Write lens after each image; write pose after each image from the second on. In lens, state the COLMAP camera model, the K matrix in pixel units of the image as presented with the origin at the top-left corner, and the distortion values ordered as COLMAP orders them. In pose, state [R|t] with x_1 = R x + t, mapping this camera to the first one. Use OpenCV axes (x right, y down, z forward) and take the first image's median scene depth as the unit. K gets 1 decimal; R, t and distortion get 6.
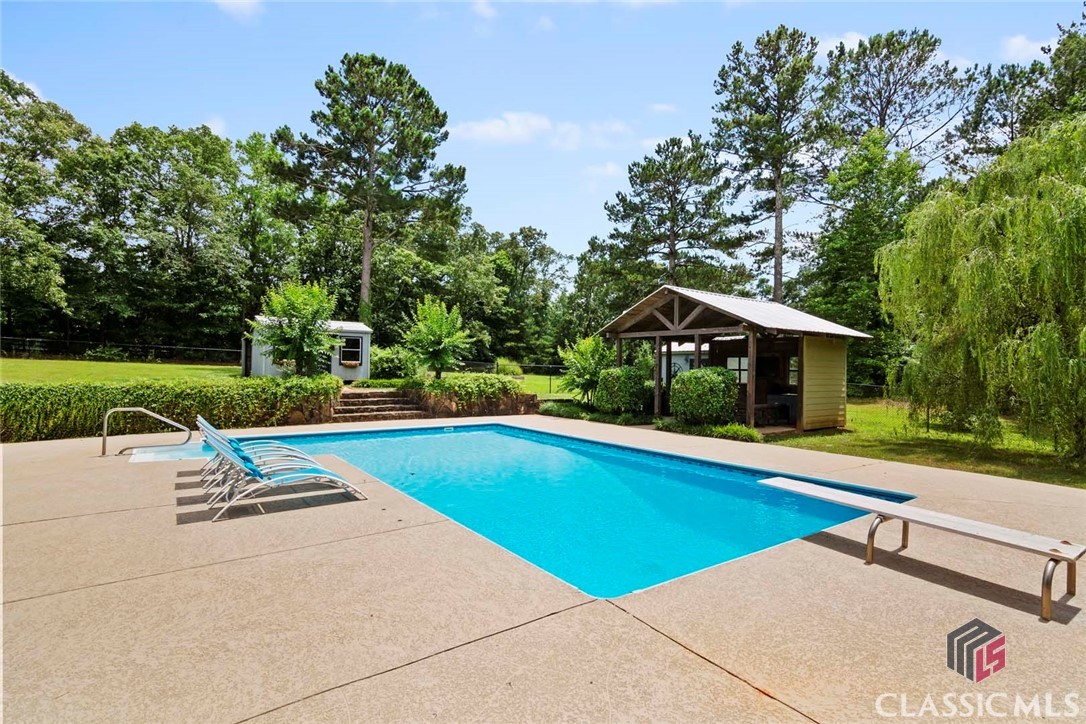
lens RADIAL K [[522.2, 0, 552.2], [0, 522.2, 365.9], [0, 0, 1]] dist [0.002854, 0.000744]
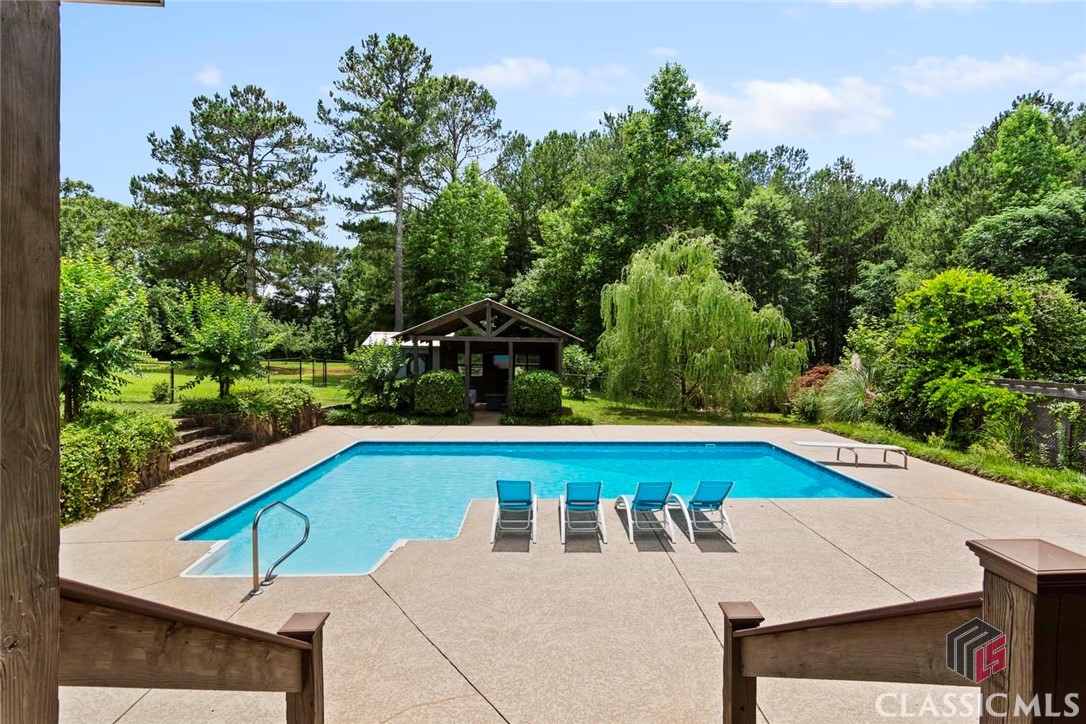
lens RADIAL K [[543.4, 0, 559.3], [0, 543.4, 347.0], [0, 0, 1]] dist [0.001665, 0.000483]
pose [[0.556742, -0.012267, 0.830595, -0.292950], [-0.004739, 0.999828, 0.017943, -0.029094], [-0.830672, -0.013926, 0.556588, 0.094212]]
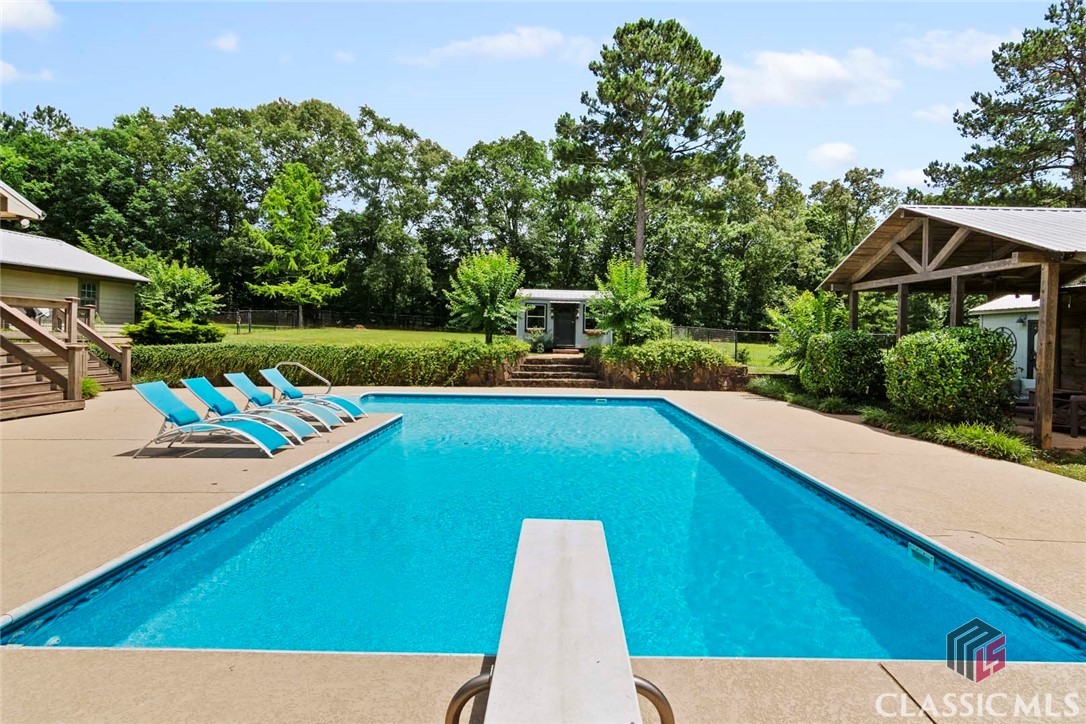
lens RADIAL K [[532.0, 0, 561.4], [0, 532.0, 337.4], [0, 0, 1]] dist [0.006169, 0.001334]
pose [[0.815462, 0.000280, -0.578810, 0.112367], [-0.001621, 0.999997, -0.001801, 0.006051], [0.578808, 0.002407, 0.815460, 0.090263]]
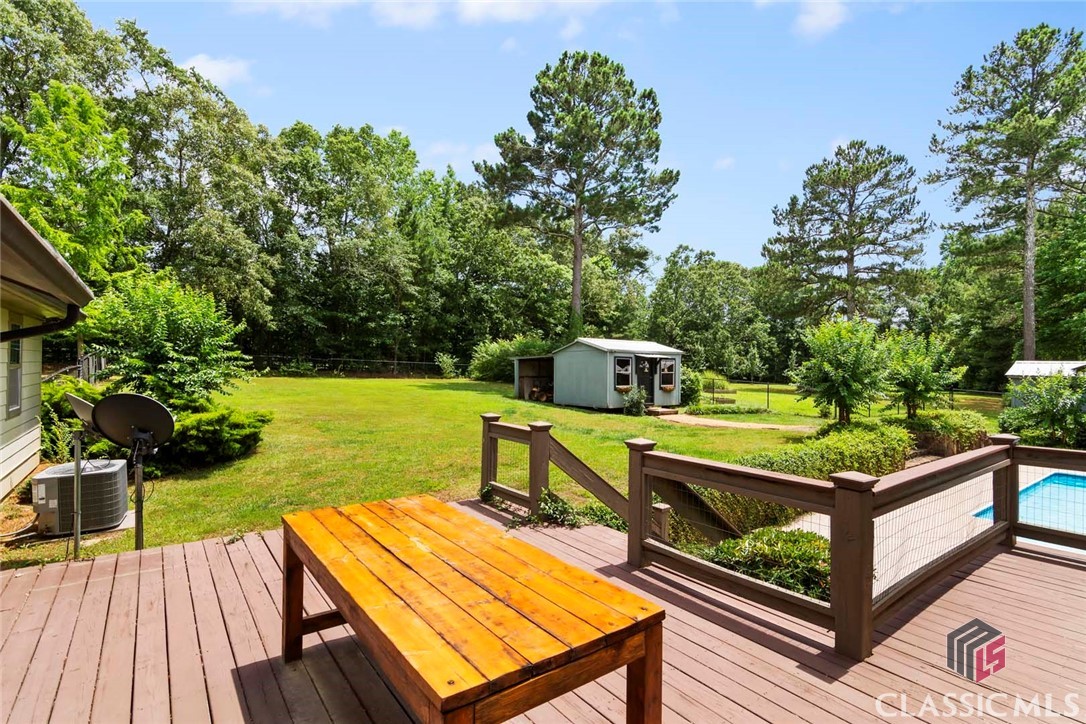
lens RADIAL K [[530.7, 0, 543.0], [0, 530.7, 362.0], [0, 0, 1]] dist [-0.001199, 0.001276]
pose [[0.999902, -0.002482, 0.013810, -0.441008], [0.002471, 0.999997, 0.000812, -0.036621], [-0.013812, -0.000778, 0.999904, 0.039548]]
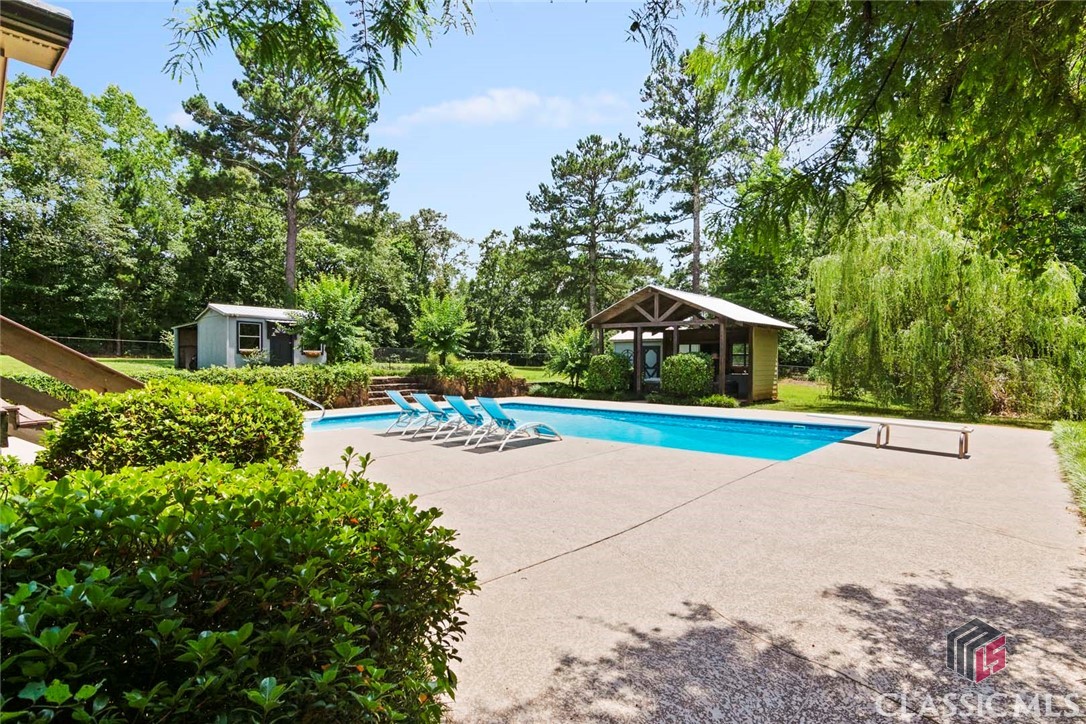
lens RADIAL K [[558.3, 0, 549.4], [0, 558.3, 364.8], [0, 0, 1]] dist [0.009631, 0.000156]
pose [[0.975724, -0.013542, 0.218585, -0.128218], [0.009940, 0.999796, 0.017568, 0.002625], [-0.218778, -0.014969, 0.975660, -0.092983]]
